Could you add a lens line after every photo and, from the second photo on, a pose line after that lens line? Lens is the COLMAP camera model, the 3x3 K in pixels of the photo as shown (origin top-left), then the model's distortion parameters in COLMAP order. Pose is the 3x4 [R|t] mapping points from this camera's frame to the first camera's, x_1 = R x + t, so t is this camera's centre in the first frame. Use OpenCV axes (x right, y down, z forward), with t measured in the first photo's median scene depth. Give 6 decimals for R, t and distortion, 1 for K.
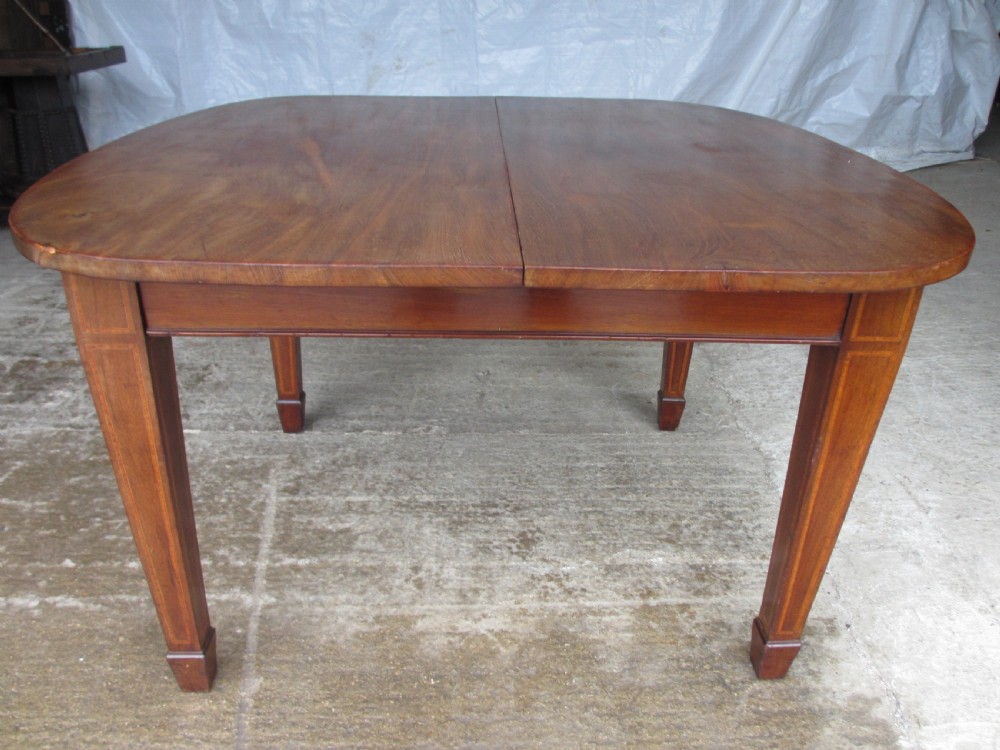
lens RADIAL K [[835.6, 0, 504.2], [0, 835.6, 377.3], [0, 0, 1]] dist [-0.056620, 0.023297]
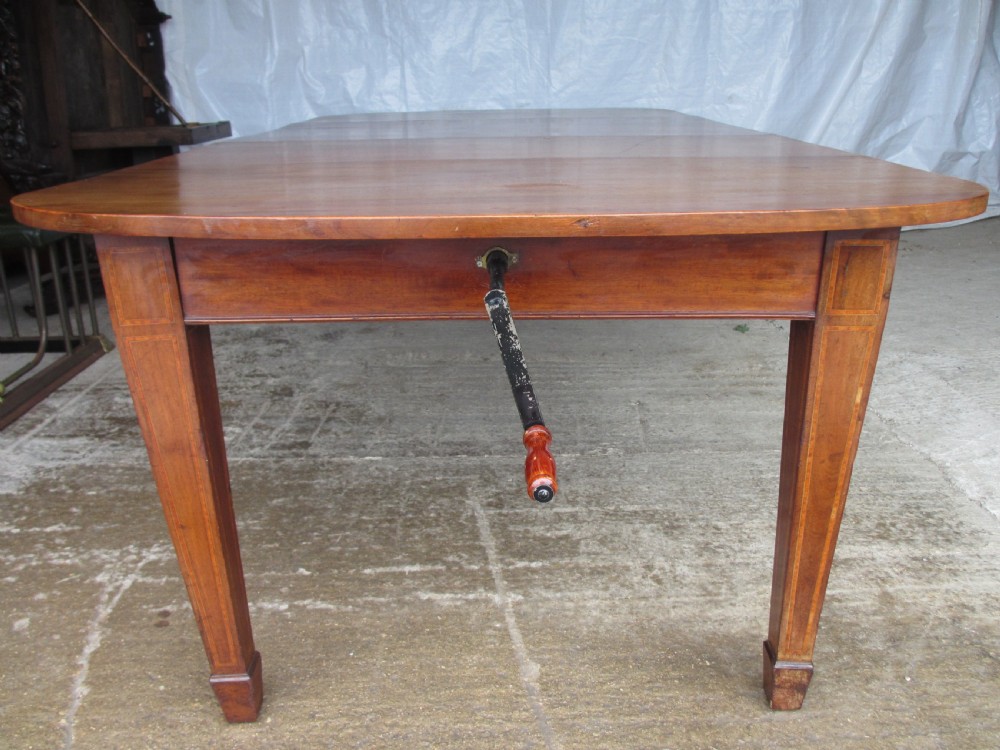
lens RADIAL K [[835.6, 0, 501.9], [0, 835.6, 379.0], [0, 0, 1]] dist [-0.056620, 0.023297]
pose [[0.999658, -0.025494, -0.005773, -0.254519], [0.024756, 0.994277, -0.103922, 0.095244], [0.008390, 0.103744, 0.994569, -0.035207]]
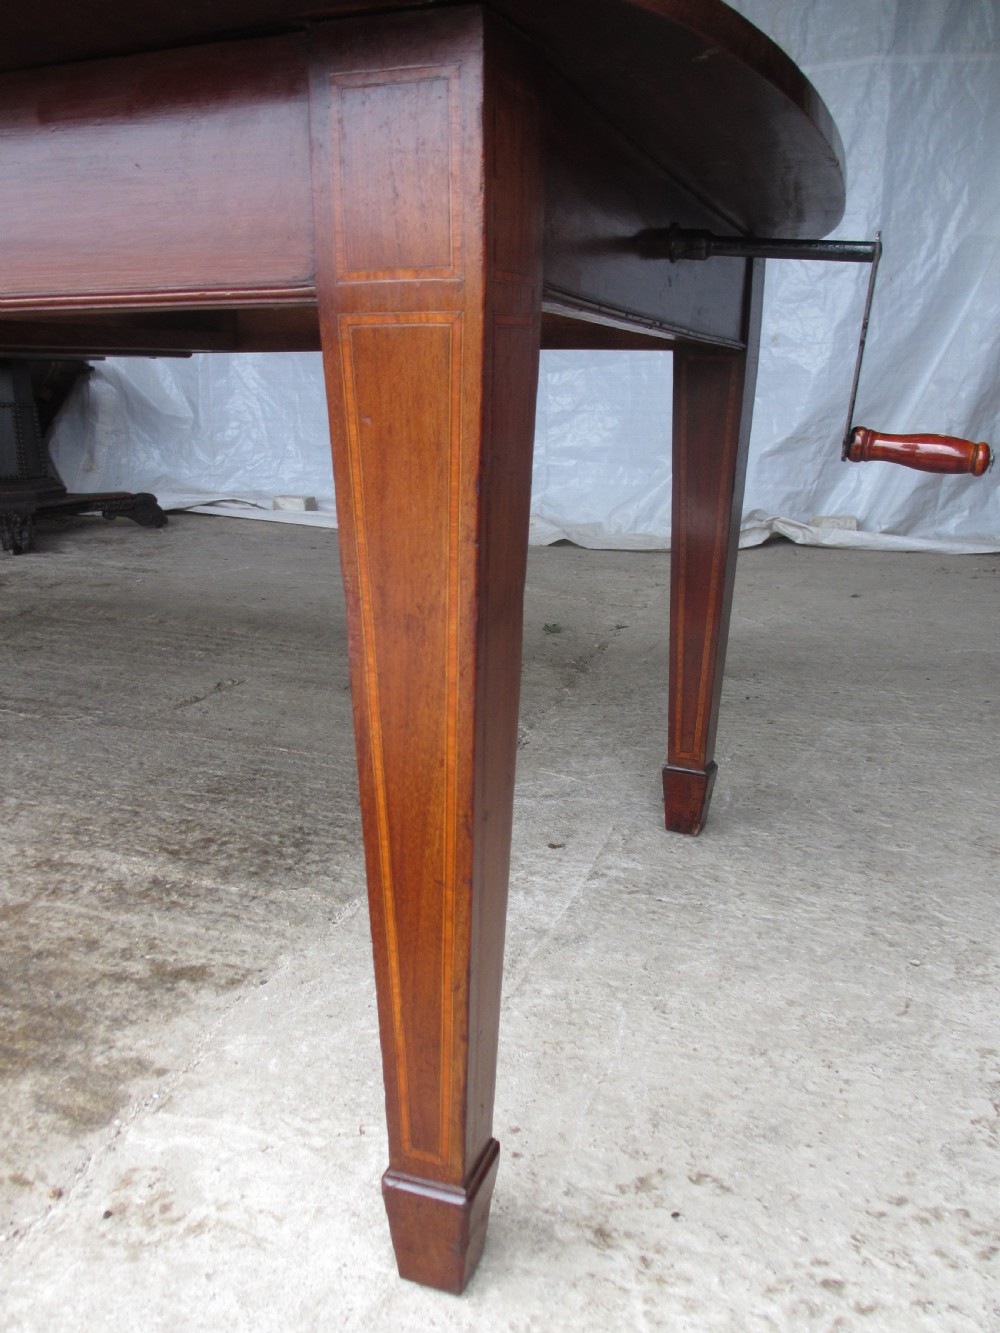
lens RADIAL K [[1113.9, 0, 487.5], [0, 1113.9, 667.4], [0, 0, 1]] dist [-0.056620, 0.023297]
pose [[0.944990, 0.091577, -0.314019, 0.684542], [-0.153457, 0.971925, -0.178363, 0.169694], [0.288869, 0.216740, 0.932512, 0.221160]]
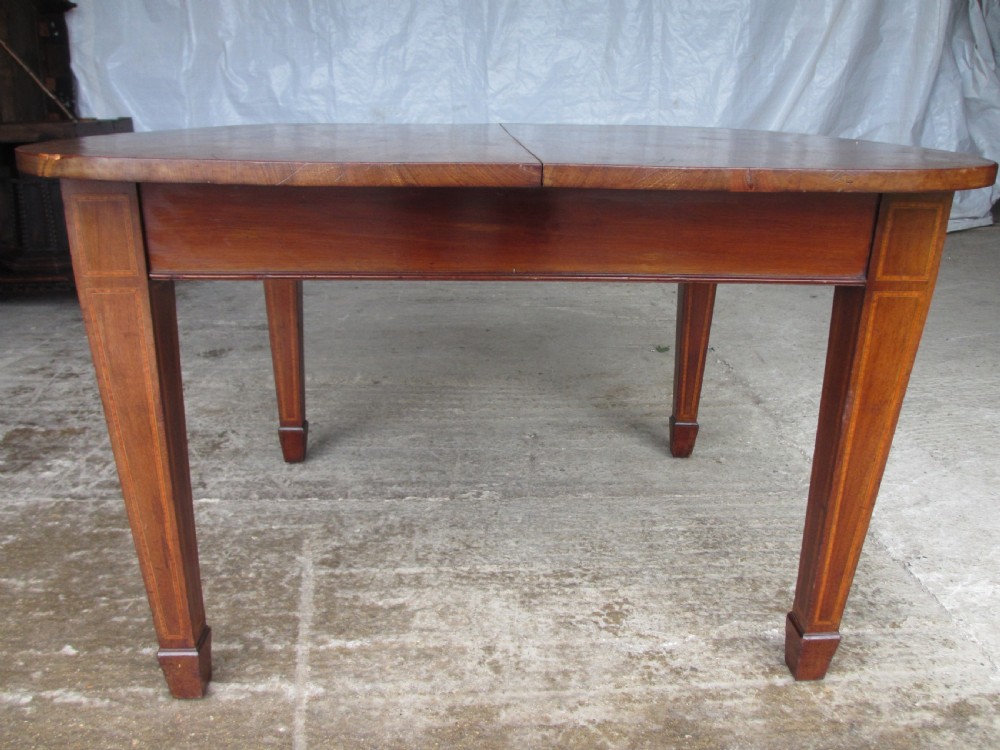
lens RADIAL K [[835.6, 0, 503.2], [0, 835.6, 378.6], [0, 0, 1]] dist [-0.056620, 0.023297]
pose [[0.999755, -0.016251, 0.015029, -0.093146], [0.017889, 0.993063, -0.116214, 0.053700], [-0.013036, 0.116454, 0.993110, 0.131085]]
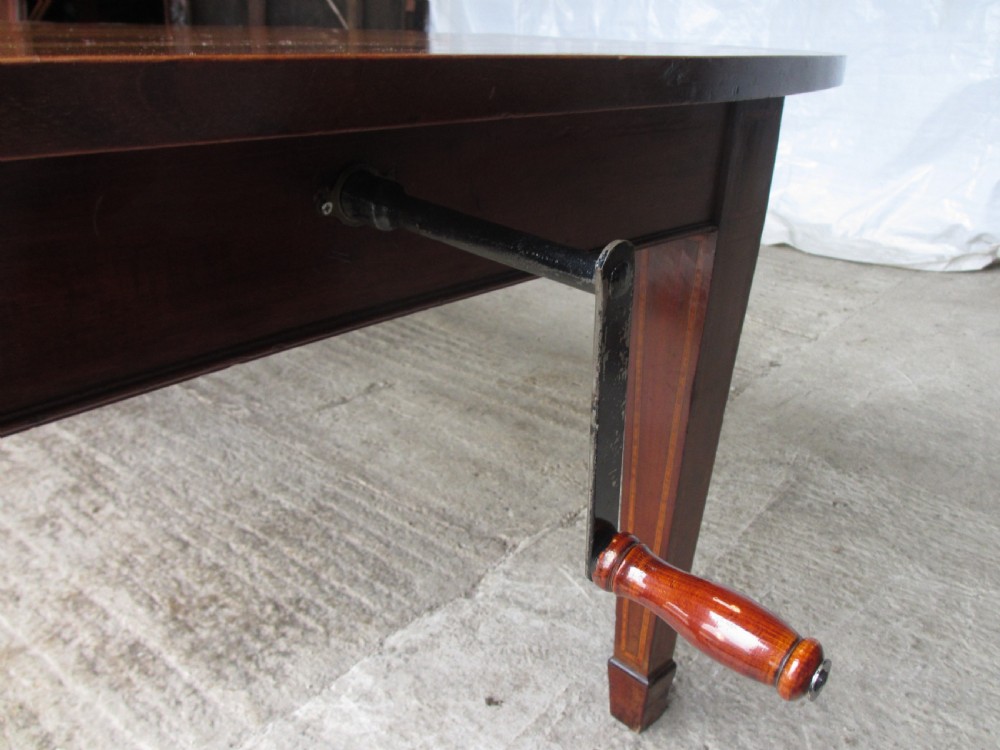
lens RADIAL K [[835.6, 0, 505.7], [0, 835.6, 375.4], [0, 0, 1]] dist [-0.056620, 0.023297]
pose [[0.769362, 0.268986, -0.579421, 0.776041], [-0.309129, 0.950521, 0.030797, -0.108564], [0.559036, 0.155422, 0.814446, 0.530542]]
